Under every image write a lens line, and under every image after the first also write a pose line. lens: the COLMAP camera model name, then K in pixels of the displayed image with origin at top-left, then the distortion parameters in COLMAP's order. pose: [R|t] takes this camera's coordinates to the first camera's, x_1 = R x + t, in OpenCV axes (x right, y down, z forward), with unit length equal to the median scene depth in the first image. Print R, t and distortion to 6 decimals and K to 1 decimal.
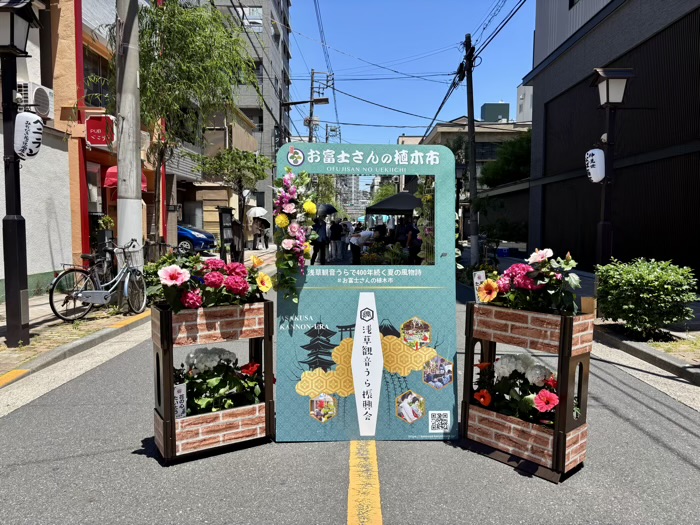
lens RADIAL K [[530.0, 0, 350.0], [0, 530.0, 263.6], [0, 0, 1]] dist [0.027085, -0.001832]
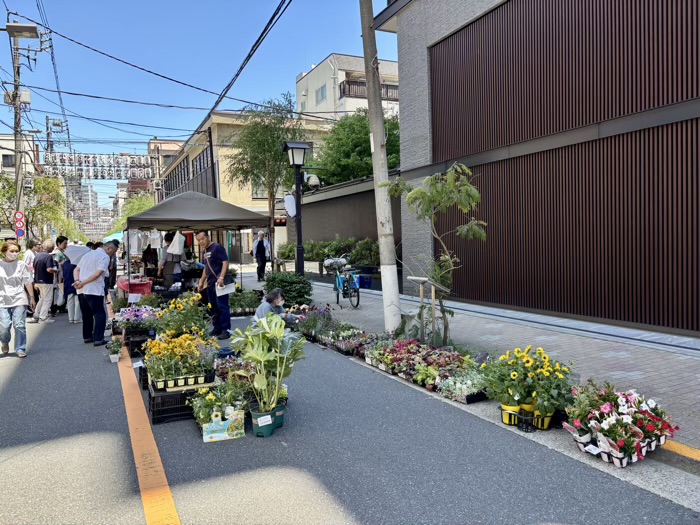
lens RADIAL K [[530.0, 0, 350.9], [0, 530.0, 263.0], [0, 0, 1]] dist [0.027085, -0.001832]
pose [[0.896819, -0.042153, 0.440385, -0.001122], [0.057948, 0.998067, -0.022473, -0.015159], [-0.438586, 0.045674, 0.897528, 0.186511]]
